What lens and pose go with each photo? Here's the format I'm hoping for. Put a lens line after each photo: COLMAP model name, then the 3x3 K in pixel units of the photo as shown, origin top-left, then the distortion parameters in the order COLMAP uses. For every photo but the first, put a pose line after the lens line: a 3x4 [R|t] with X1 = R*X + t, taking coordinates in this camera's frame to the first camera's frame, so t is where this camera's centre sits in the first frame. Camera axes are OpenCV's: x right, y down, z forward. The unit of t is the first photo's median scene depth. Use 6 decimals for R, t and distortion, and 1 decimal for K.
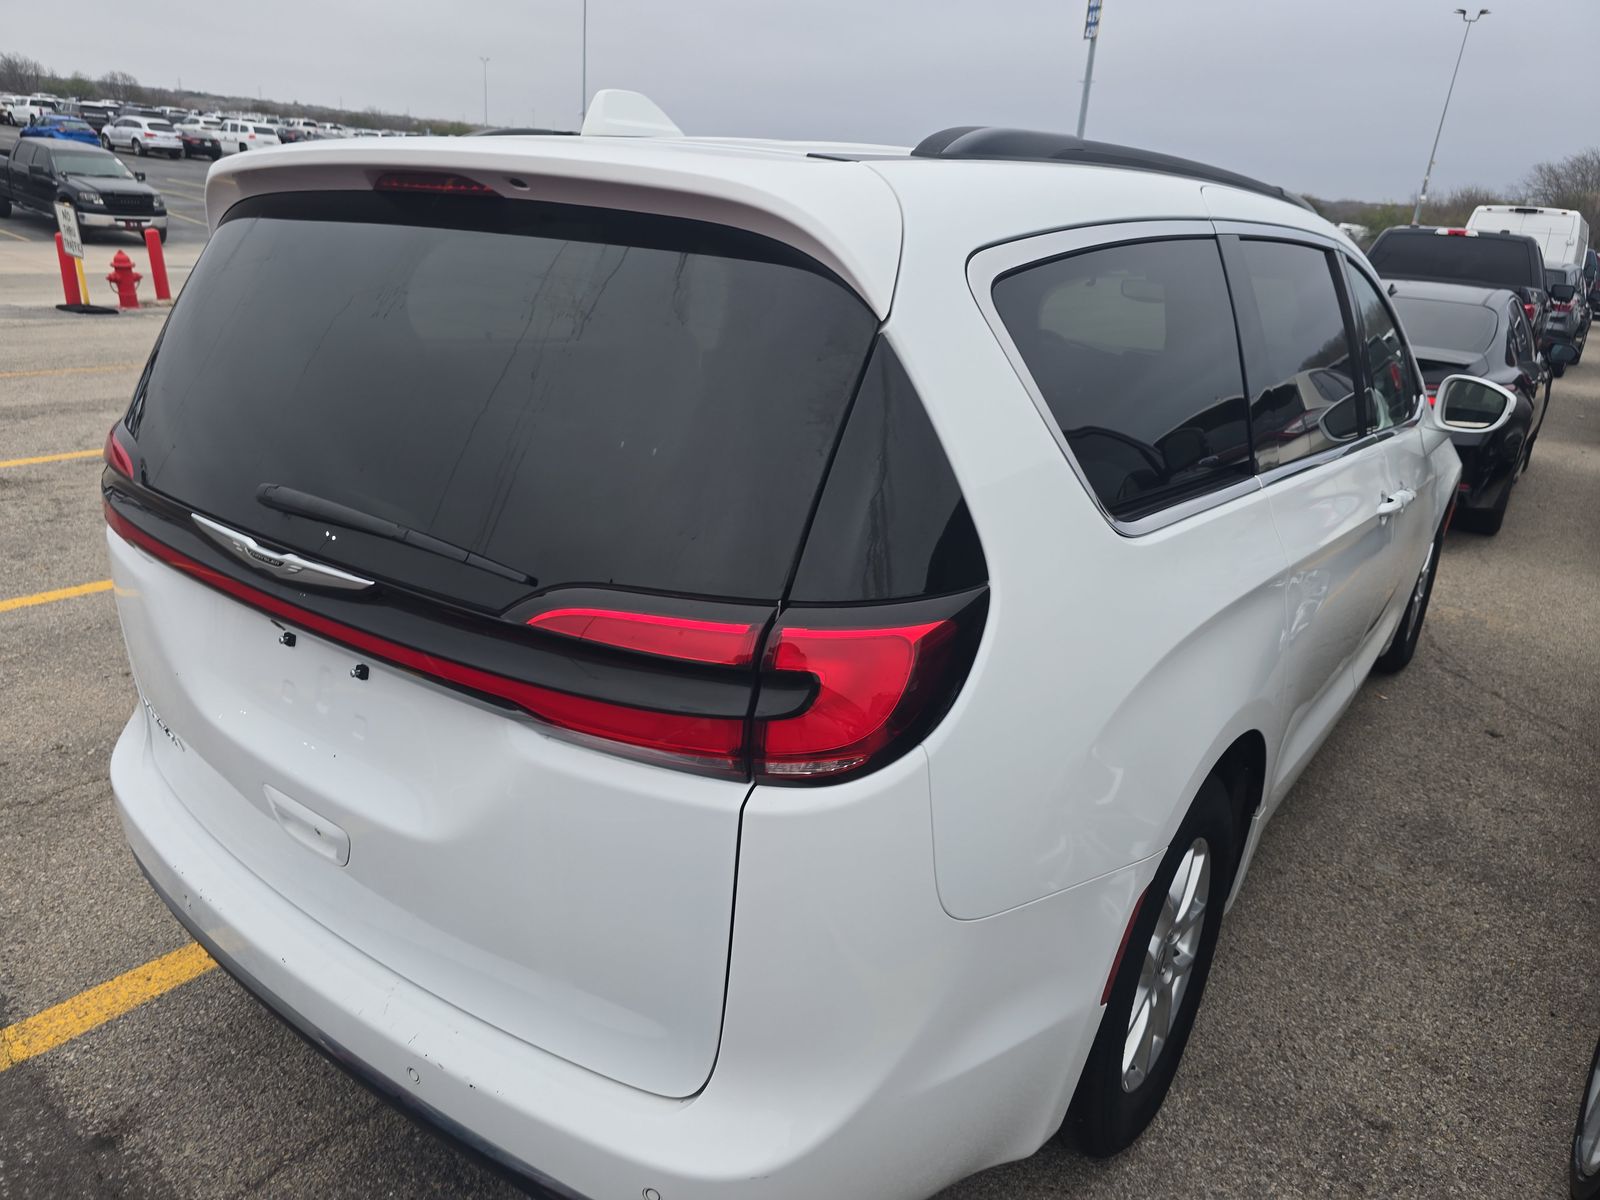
lens RADIAL K [[1080.4, 0, 800.4], [0, 1080.4, 606.9], [0, 0, 1]] dist [0.055982, -0.046965]
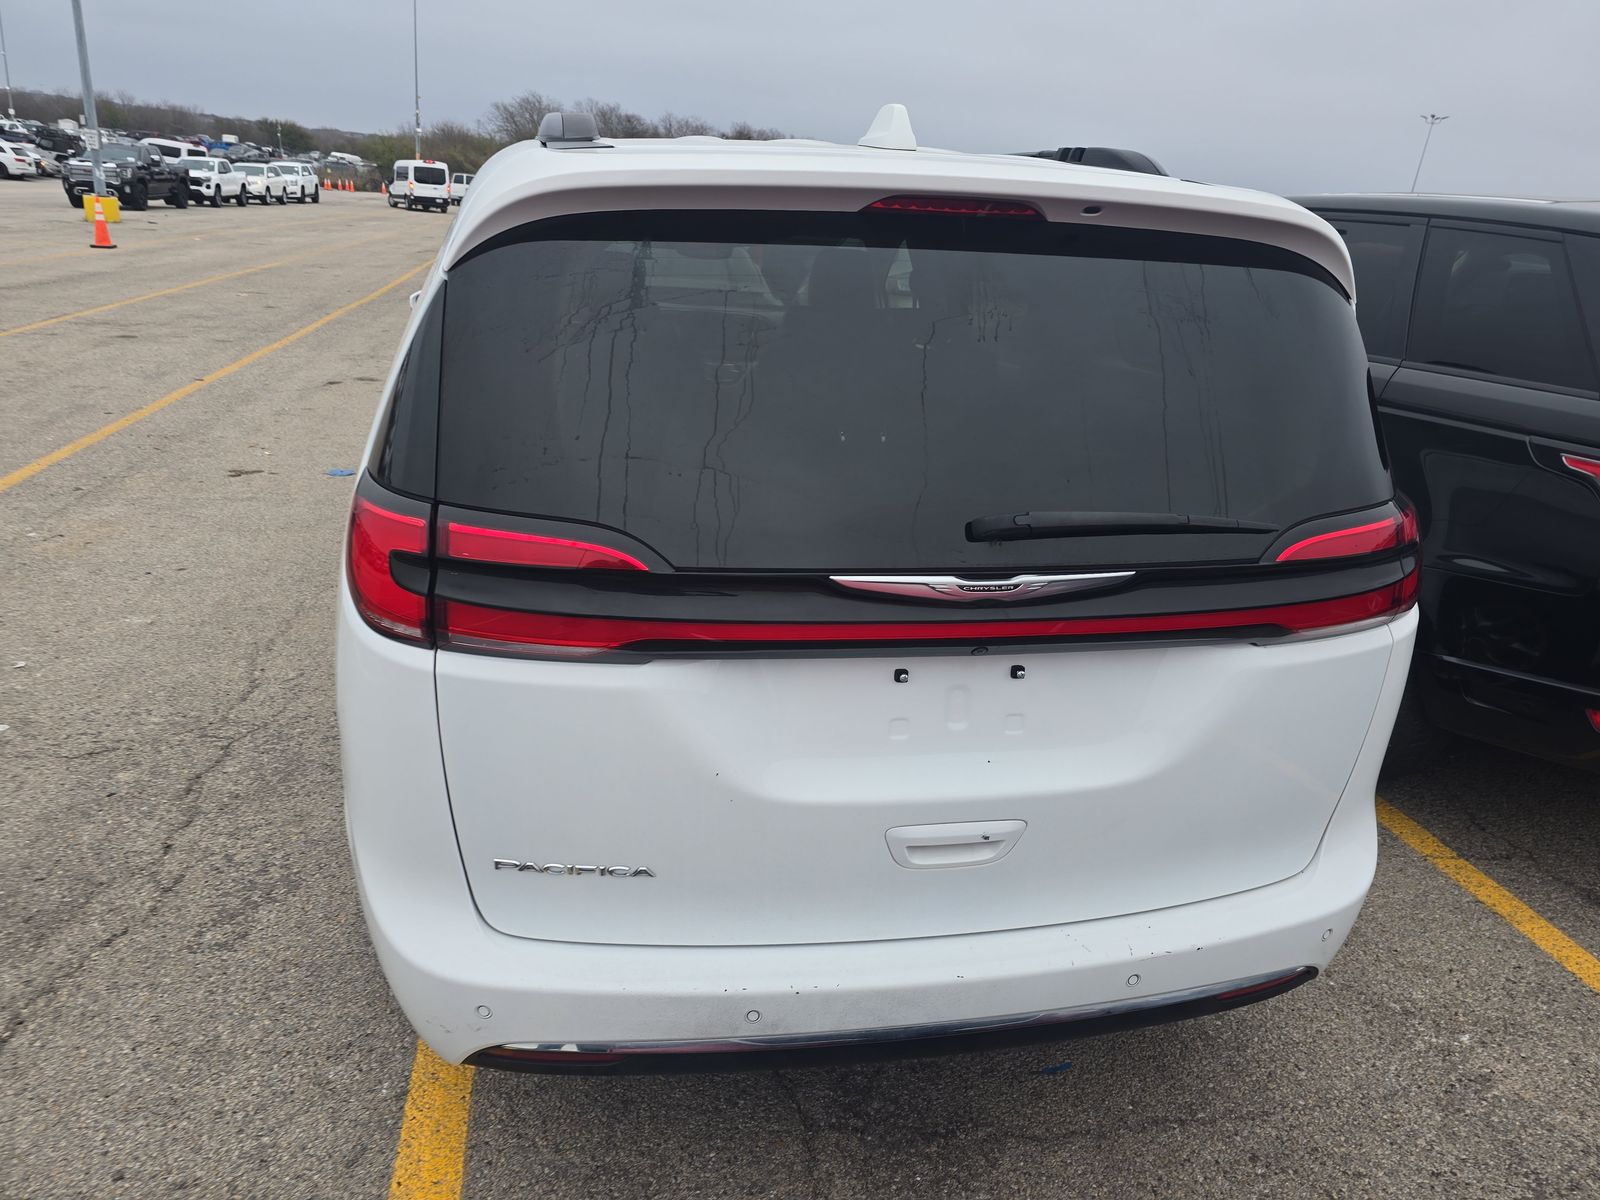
lens RADIAL K [[1081.6, 0, 794.2], [0, 1081.6, 599.5], [0, 0, 1]] dist [0.048302, -0.034660]
pose [[0.677366, -0.268846, 0.684761, -0.296236], [0.231983, 0.961398, 0.147980, -0.051246], [-0.698111, 0.058616, 0.713586, 0.089971]]
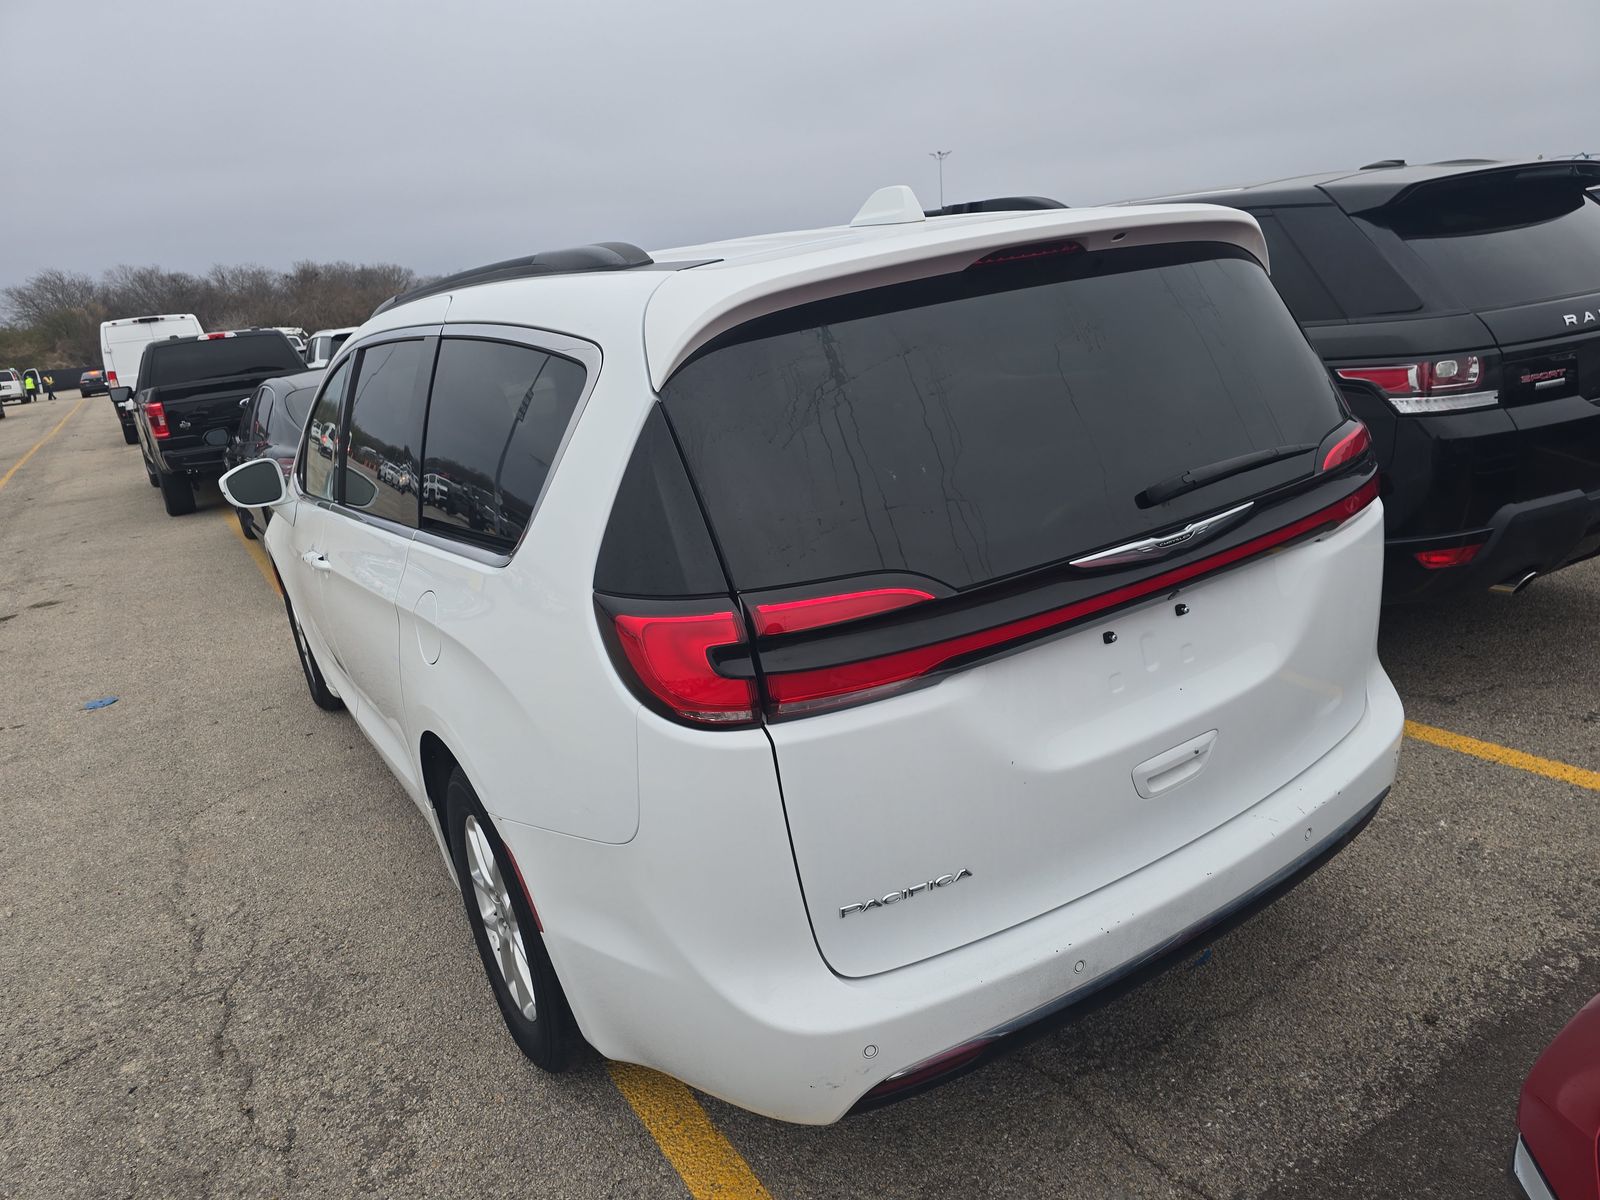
lens RADIAL K [[1080.4, 0, 800.4], [0, 1080.4, 606.9], [0, 0, 1]] dist [0.055982, -0.046965]
pose [[0.357010, -0.367405, 0.858811, -0.390190], [0.449760, 0.873420, 0.186689, -0.090357], [-0.818694, 0.319609, 0.477064, 0.176029]]
